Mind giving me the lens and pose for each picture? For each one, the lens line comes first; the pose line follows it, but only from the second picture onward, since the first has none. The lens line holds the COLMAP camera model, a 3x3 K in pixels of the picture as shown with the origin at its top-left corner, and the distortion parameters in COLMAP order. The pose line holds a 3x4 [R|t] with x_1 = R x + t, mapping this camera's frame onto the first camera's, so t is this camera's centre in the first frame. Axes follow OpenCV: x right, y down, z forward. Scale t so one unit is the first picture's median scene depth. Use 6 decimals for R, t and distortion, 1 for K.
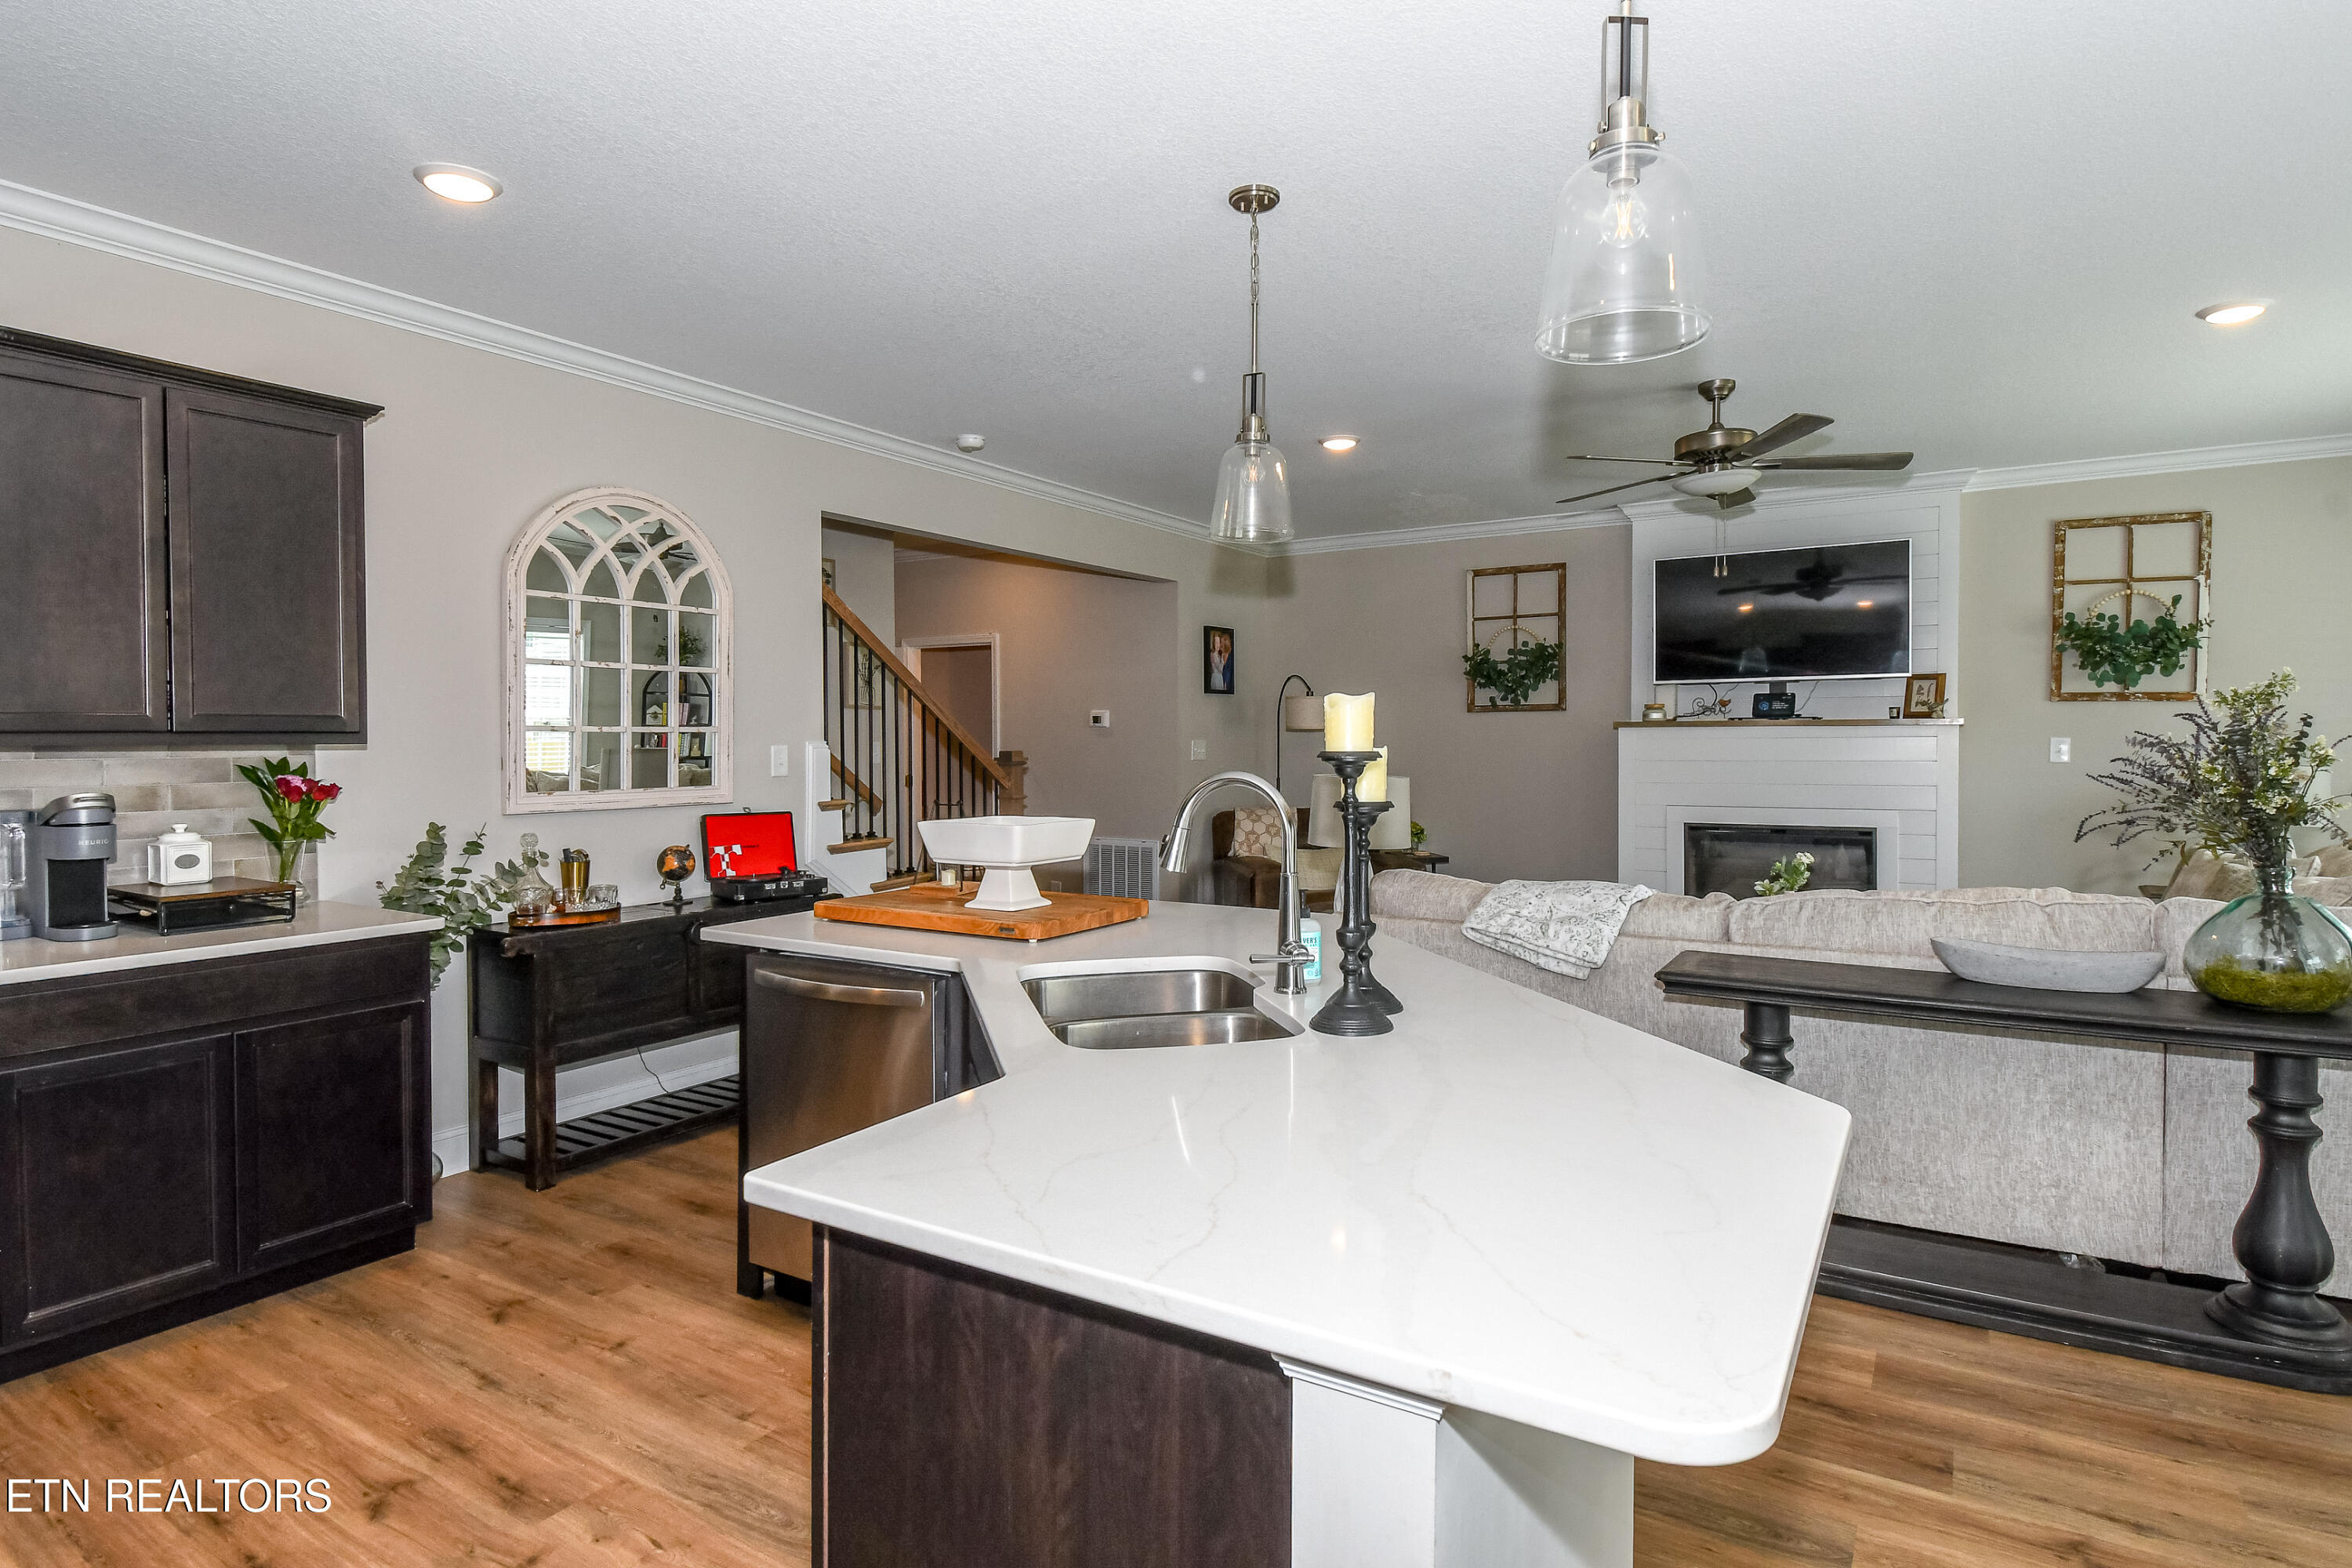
lens RADIAL K [[1218.3, 0, 1137.8], [0, 1218.3, 752.4], [0, 0, 1]] dist [0.007550, 0.000337]
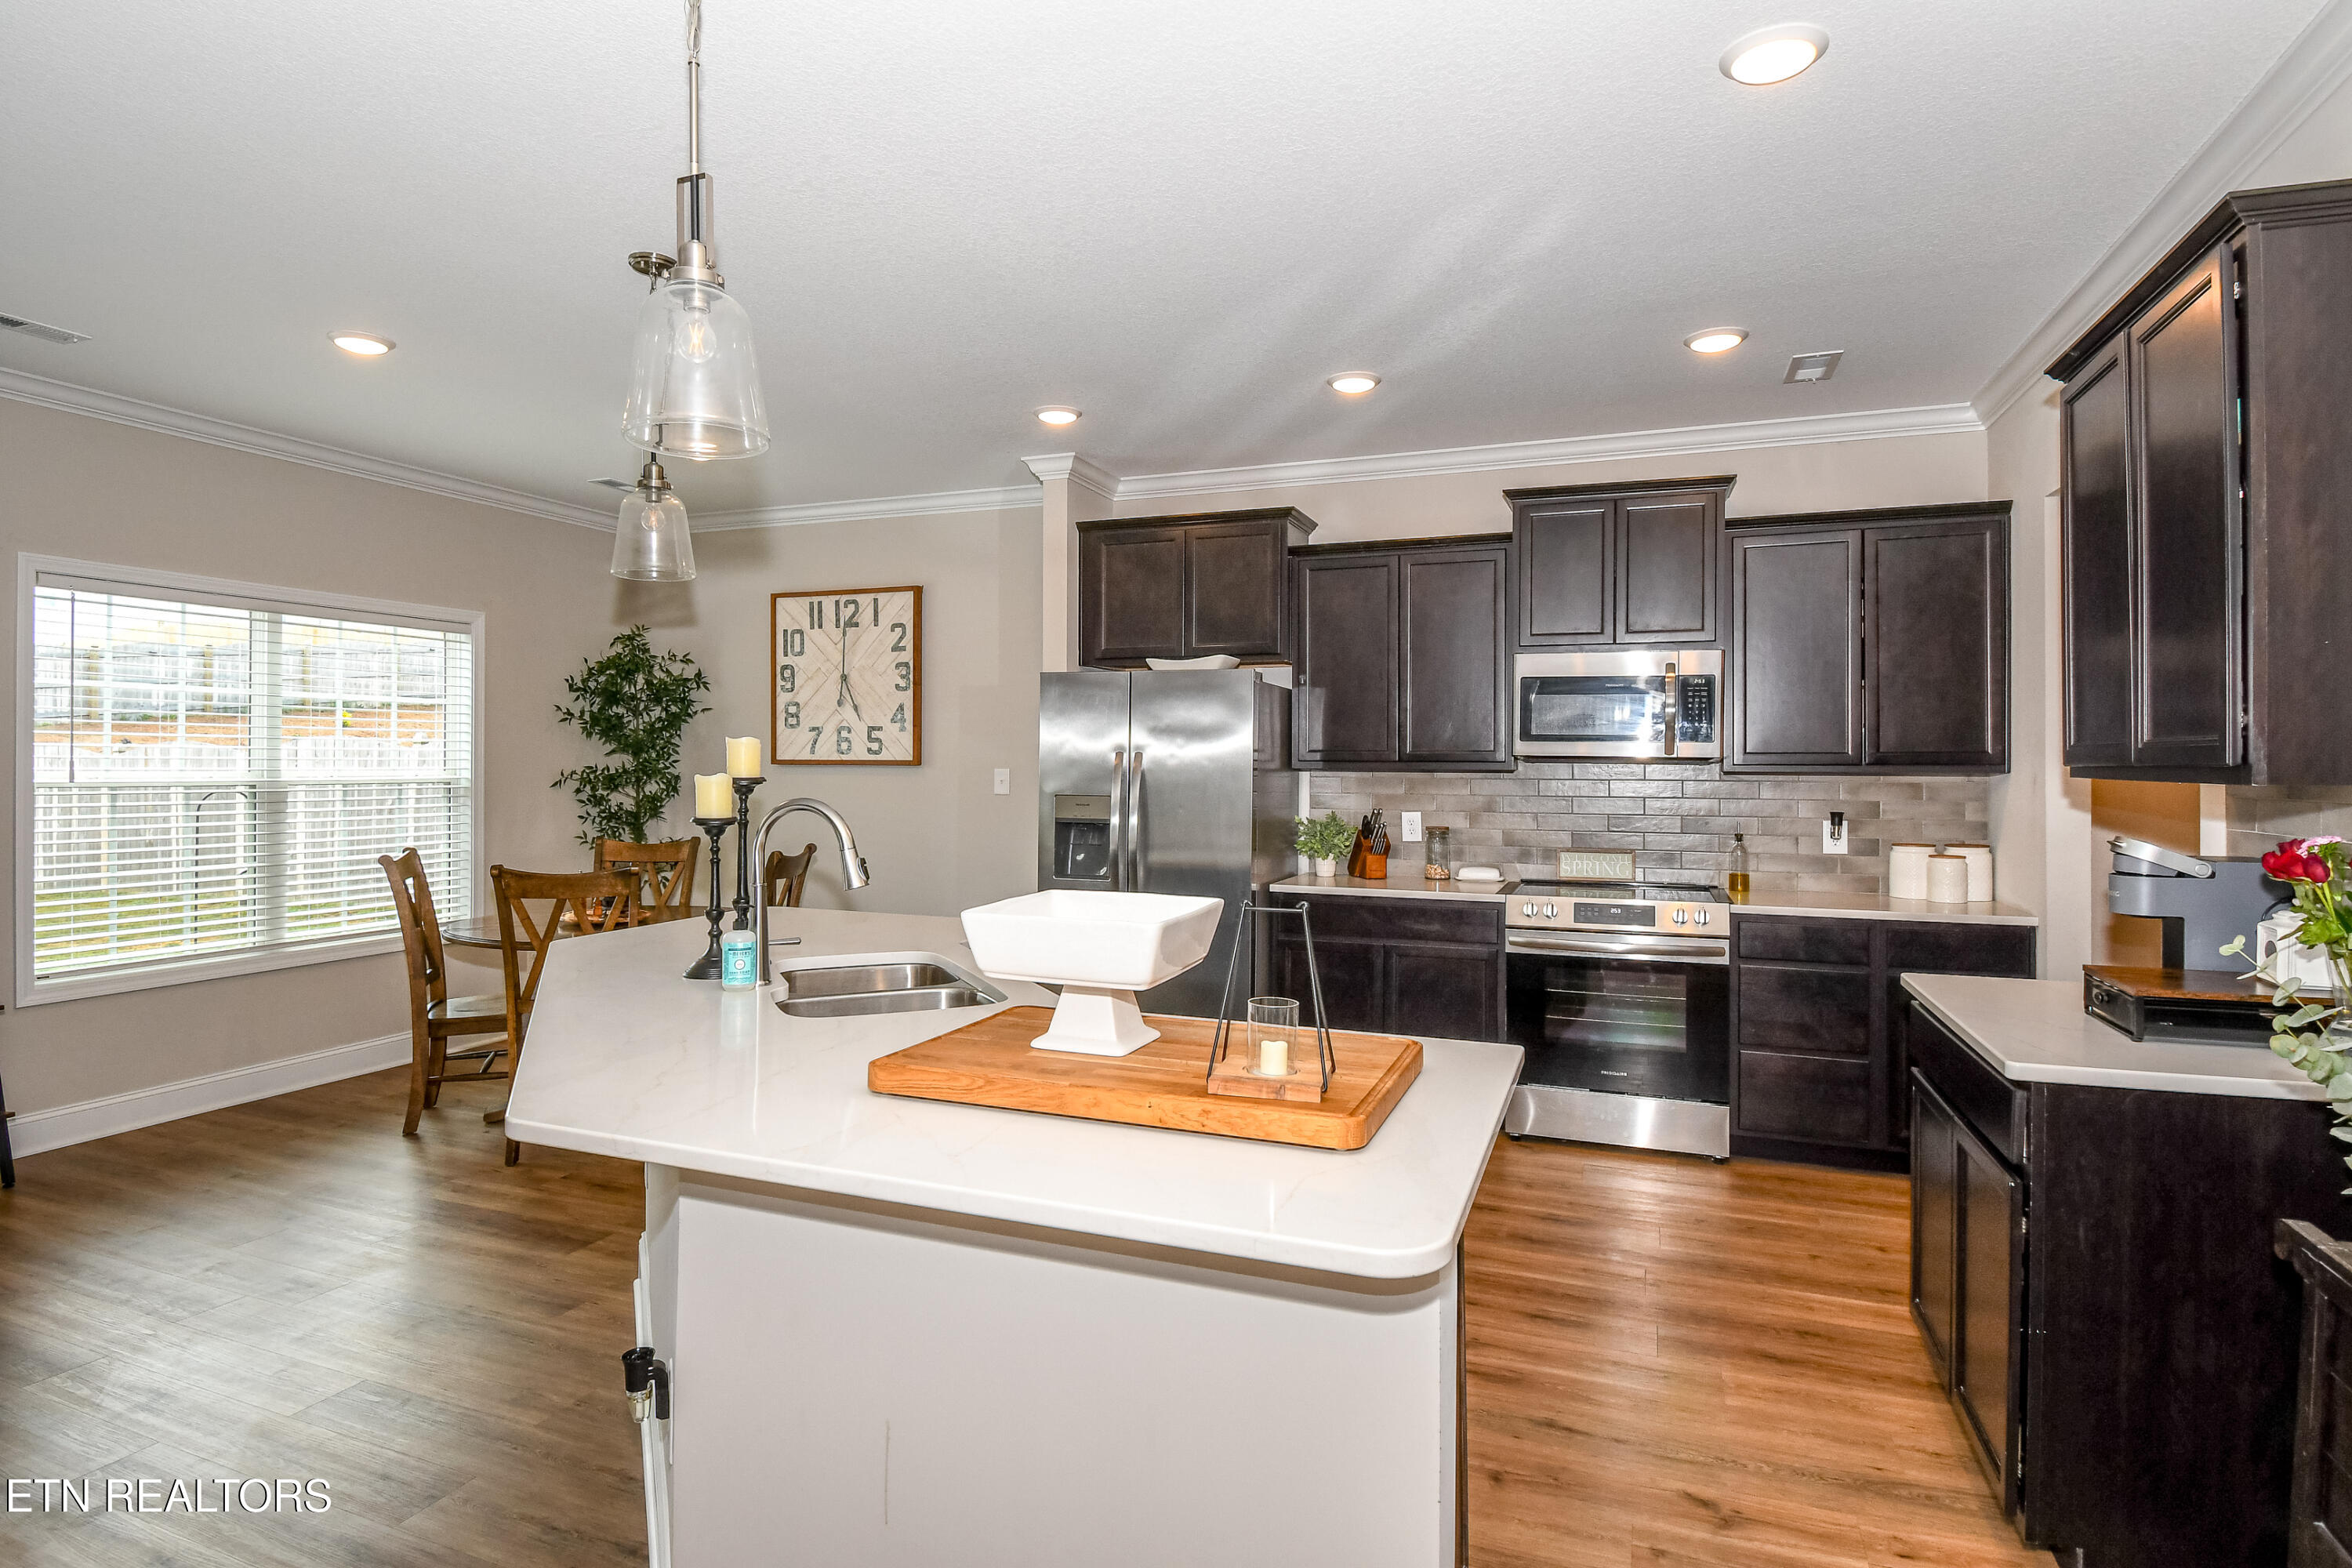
lens RADIAL K [[1226.0, 0, 1178.2], [0, 1226.0, 755.1], [0, 0, 1]] dist [0.005701, -0.021859]
pose [[-0.976812, -0.002839, -0.214078, -0.009354], [-0.003961, 0.999981, 0.004811, -0.013244], [0.214060, 0.005547, -0.976805, 0.849971]]
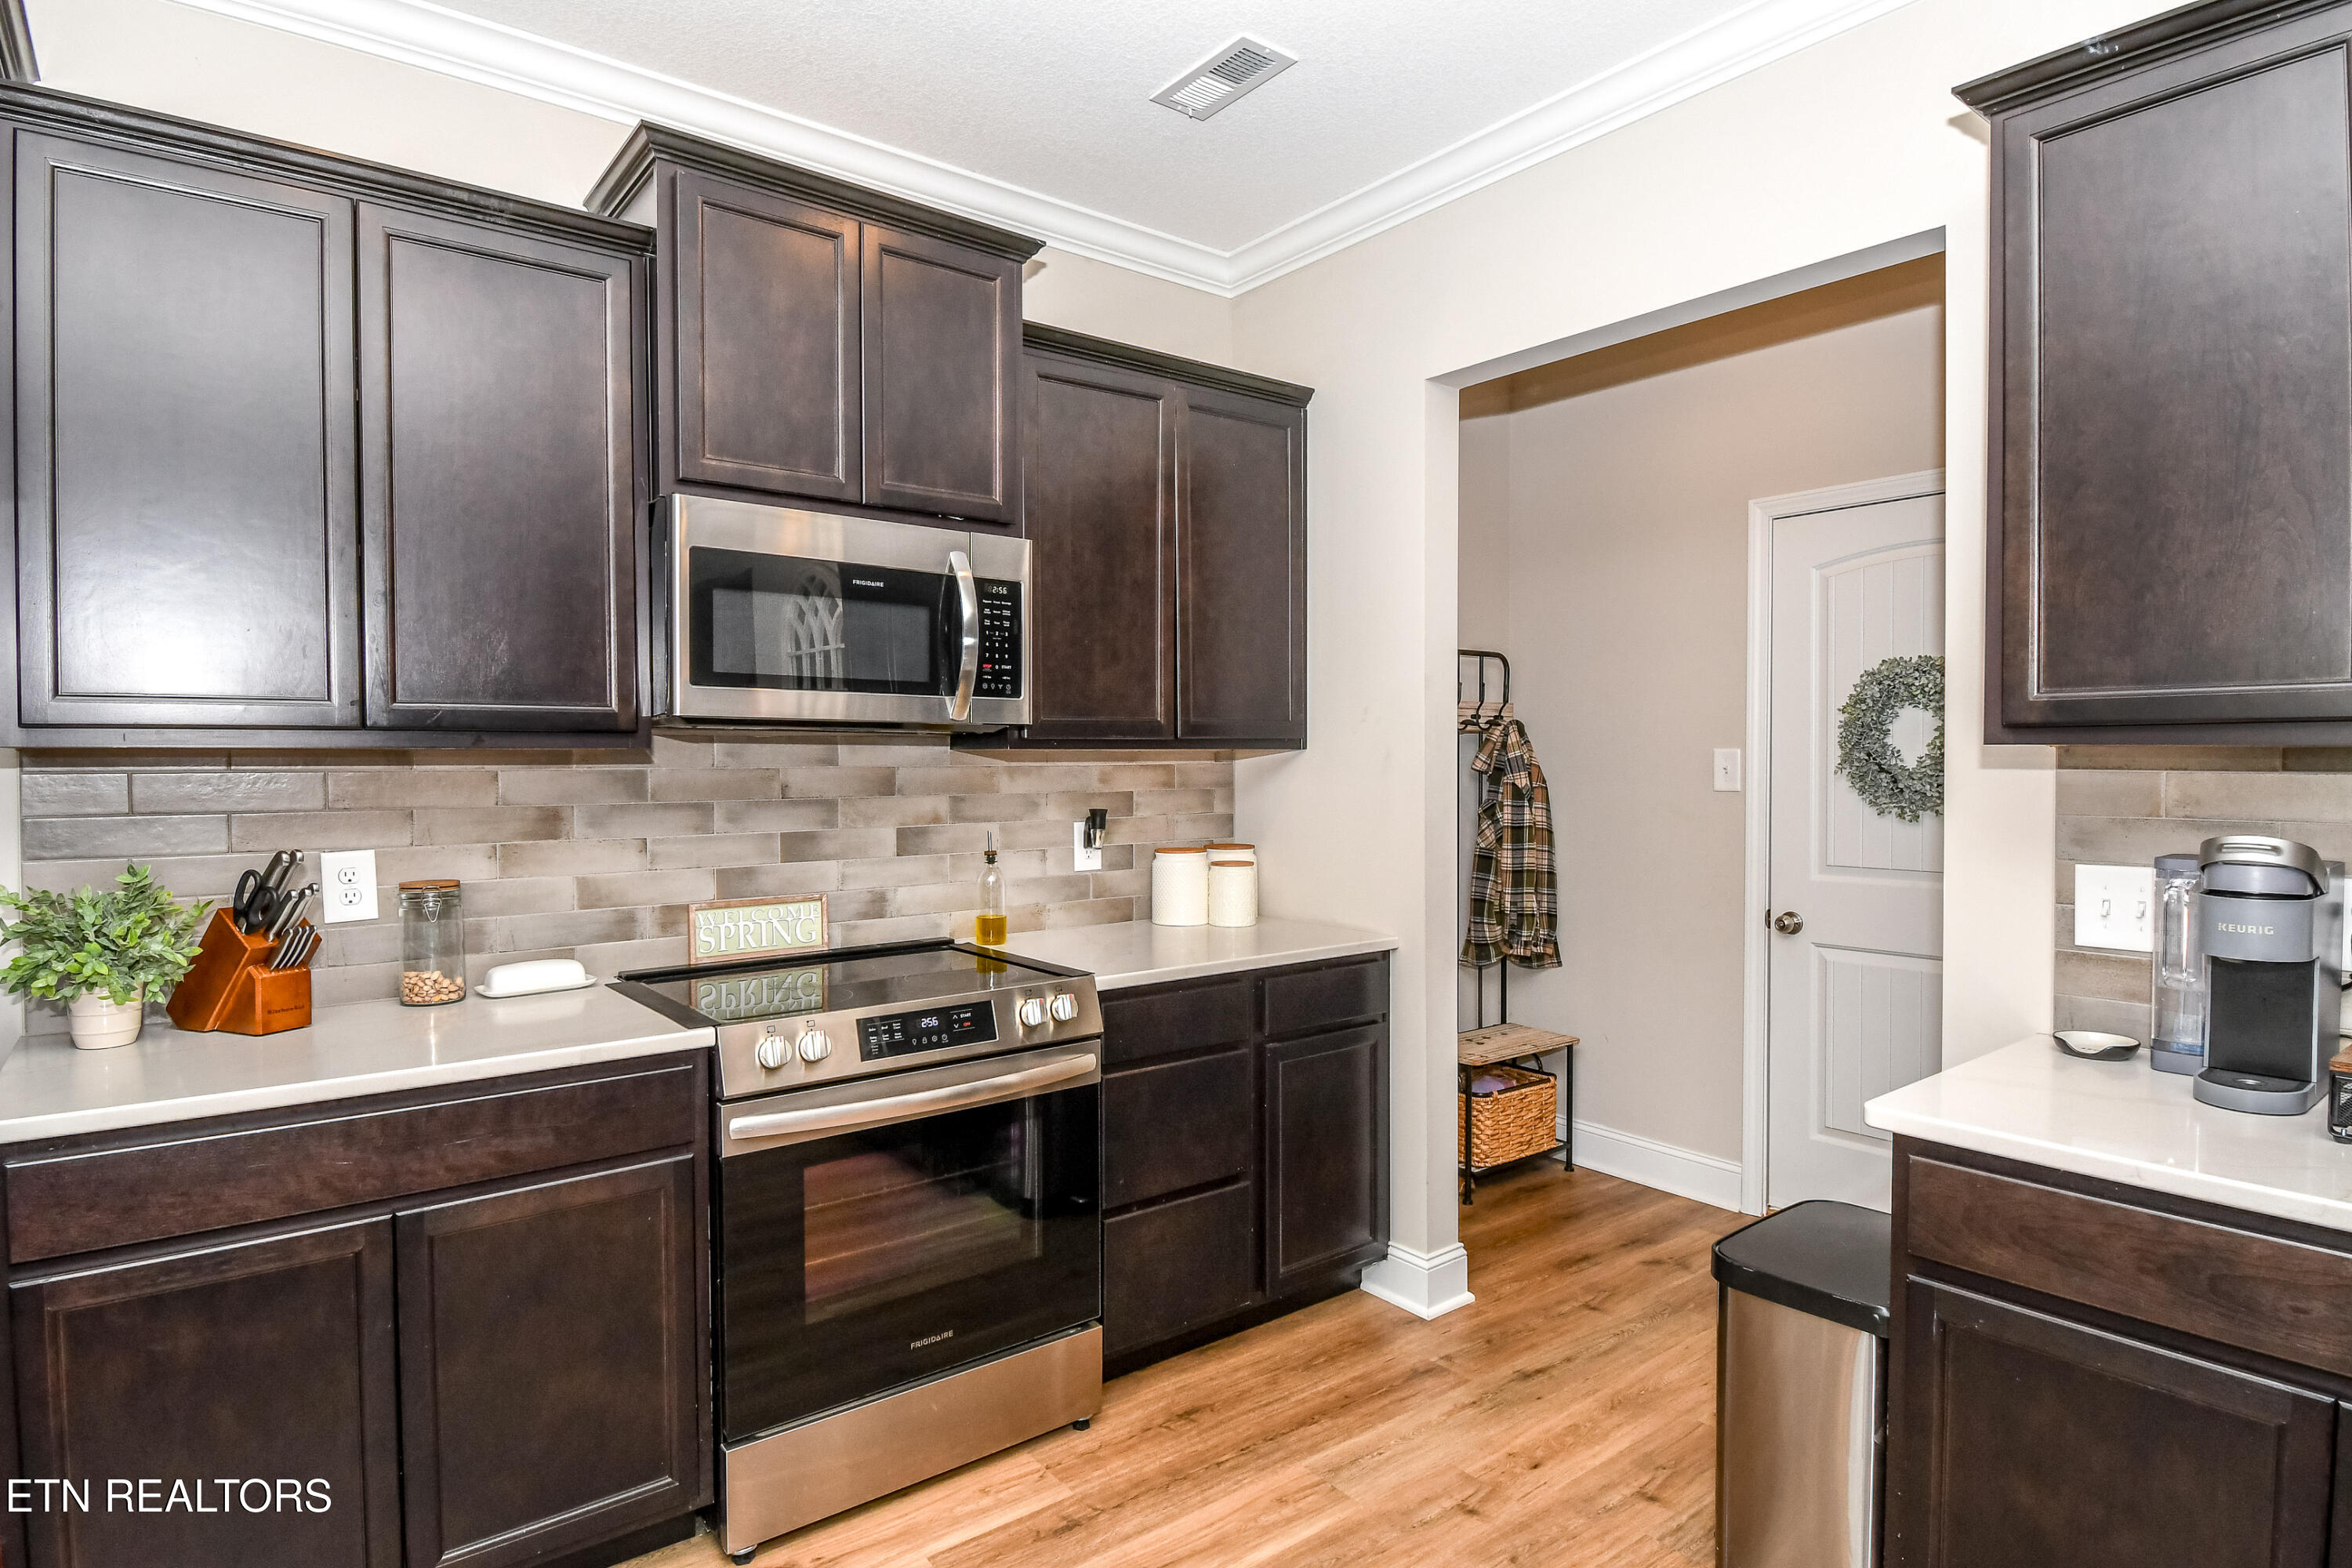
lens RADIAL K [[1243.3, 0, 1176.0], [0, 1243.3, 784.0], [0, 0, 1]] dist [0.003378, -0.000457]
pose [[-0.319196, 0.027168, -0.947299, -0.092993], [-0.007029, 0.999494, 0.031033, -0.002142], [0.947663, 0.016564, -0.318844, 0.368044]]
